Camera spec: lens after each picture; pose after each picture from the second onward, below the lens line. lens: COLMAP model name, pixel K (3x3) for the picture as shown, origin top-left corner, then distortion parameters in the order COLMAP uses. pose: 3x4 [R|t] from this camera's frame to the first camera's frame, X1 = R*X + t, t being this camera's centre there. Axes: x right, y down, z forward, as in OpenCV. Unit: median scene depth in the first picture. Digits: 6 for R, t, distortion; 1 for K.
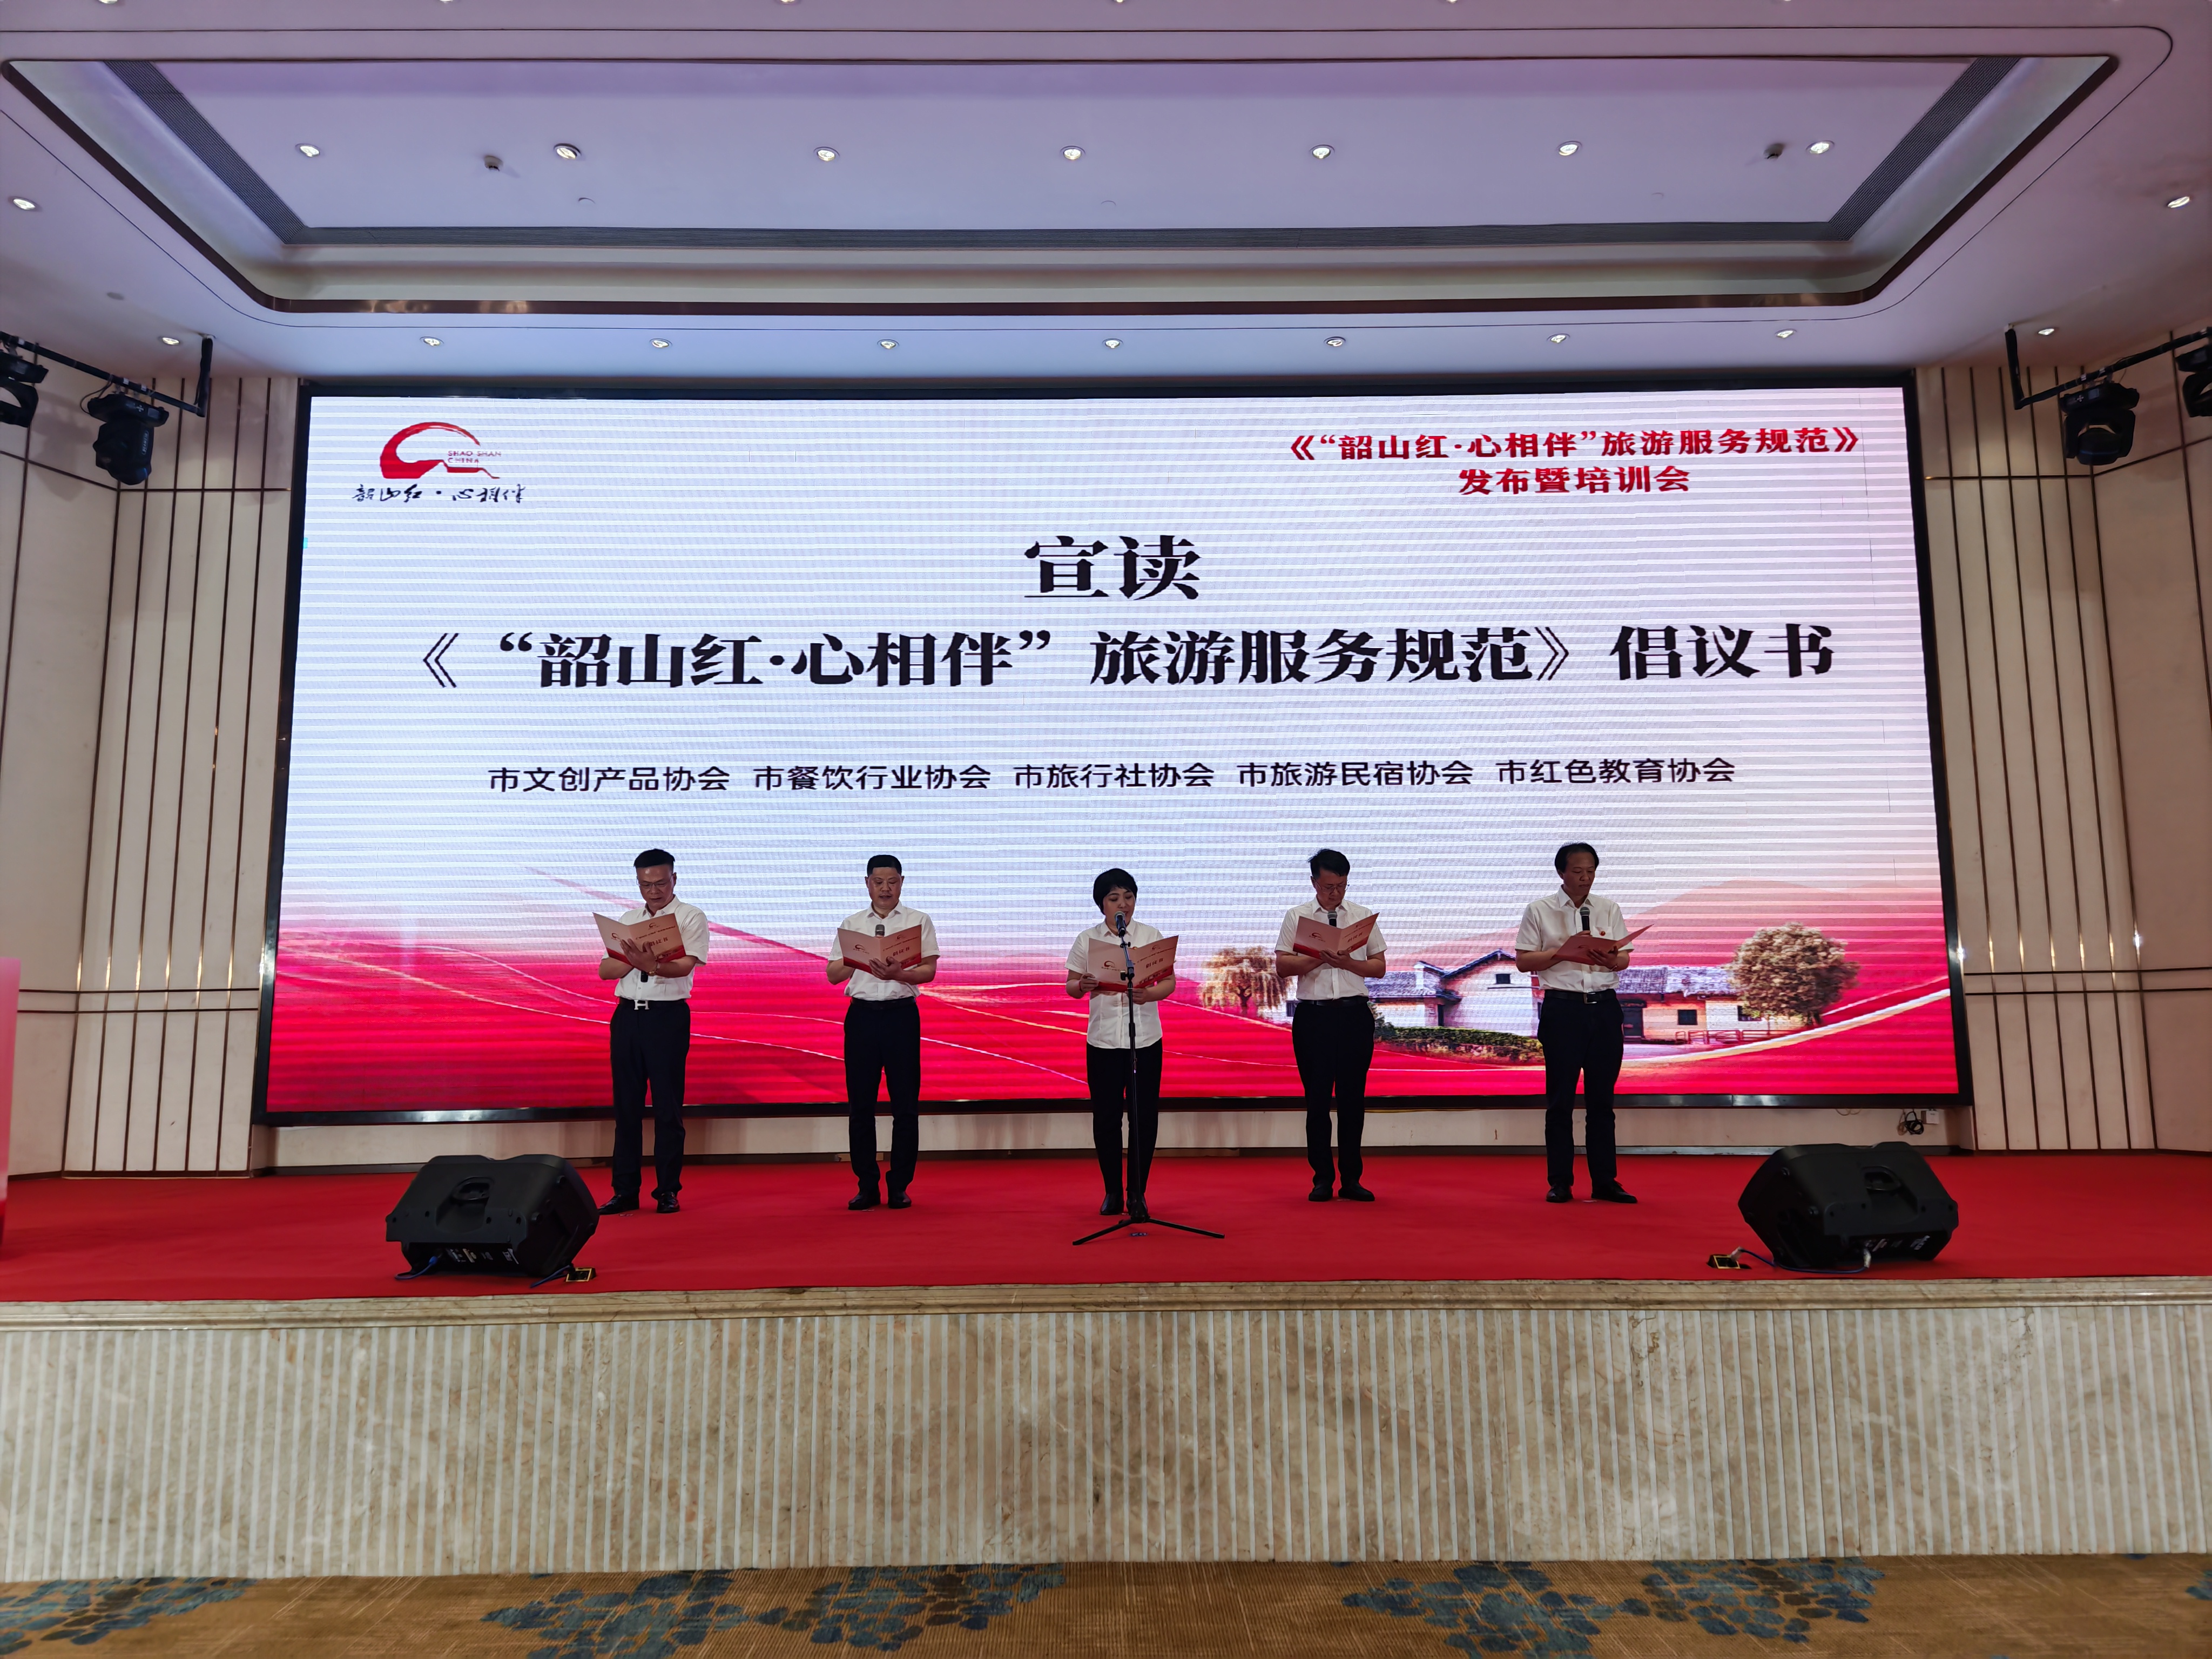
lens RADIAL K [[1537.7, 0, 1106.0], [0, 1537.7, 829.5], [0, 0, 1]] dist [0.092487, -0.102331]
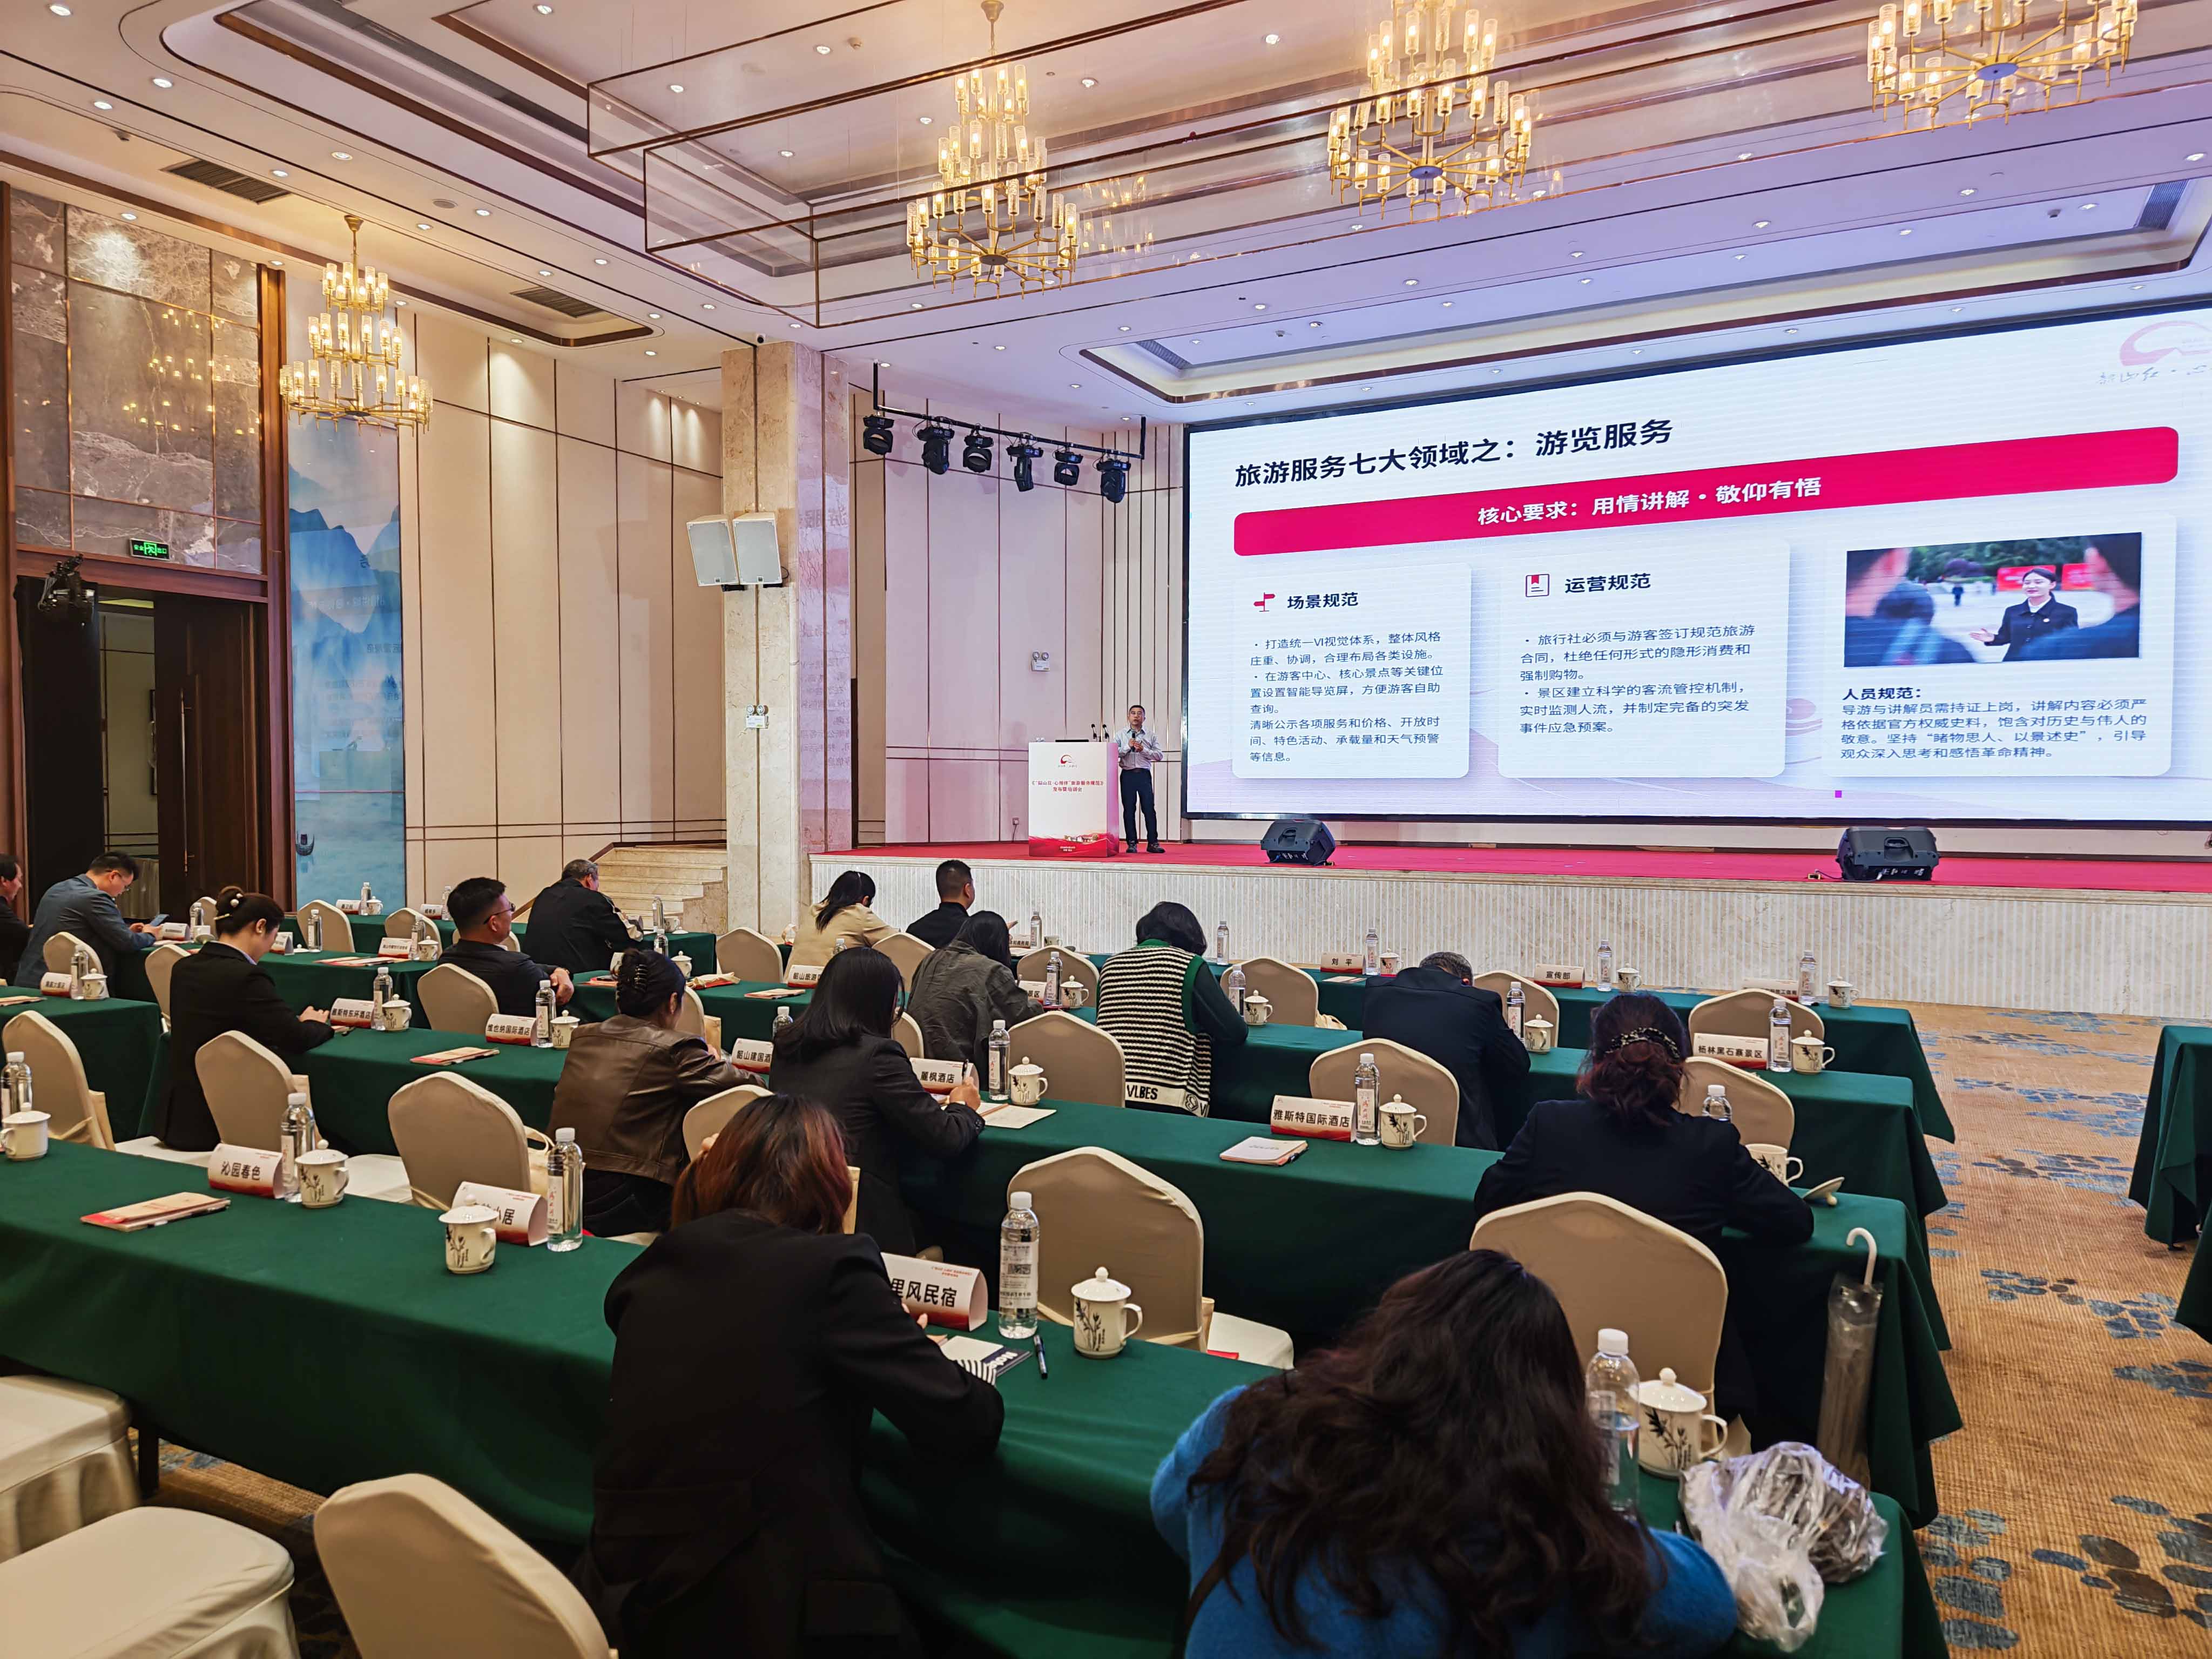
lens RADIAL K [[1537.7, 0, 1106.0], [0, 1537.7, 829.5], [0, 0, 1]] dist [0.092487, -0.102331]
pose [[0.883408, 0.022229, -0.468077, 0.571459], [0.055673, 0.986821, 0.151937, -0.199670], [0.465286, -0.160282, 0.870528, -1.497469]]
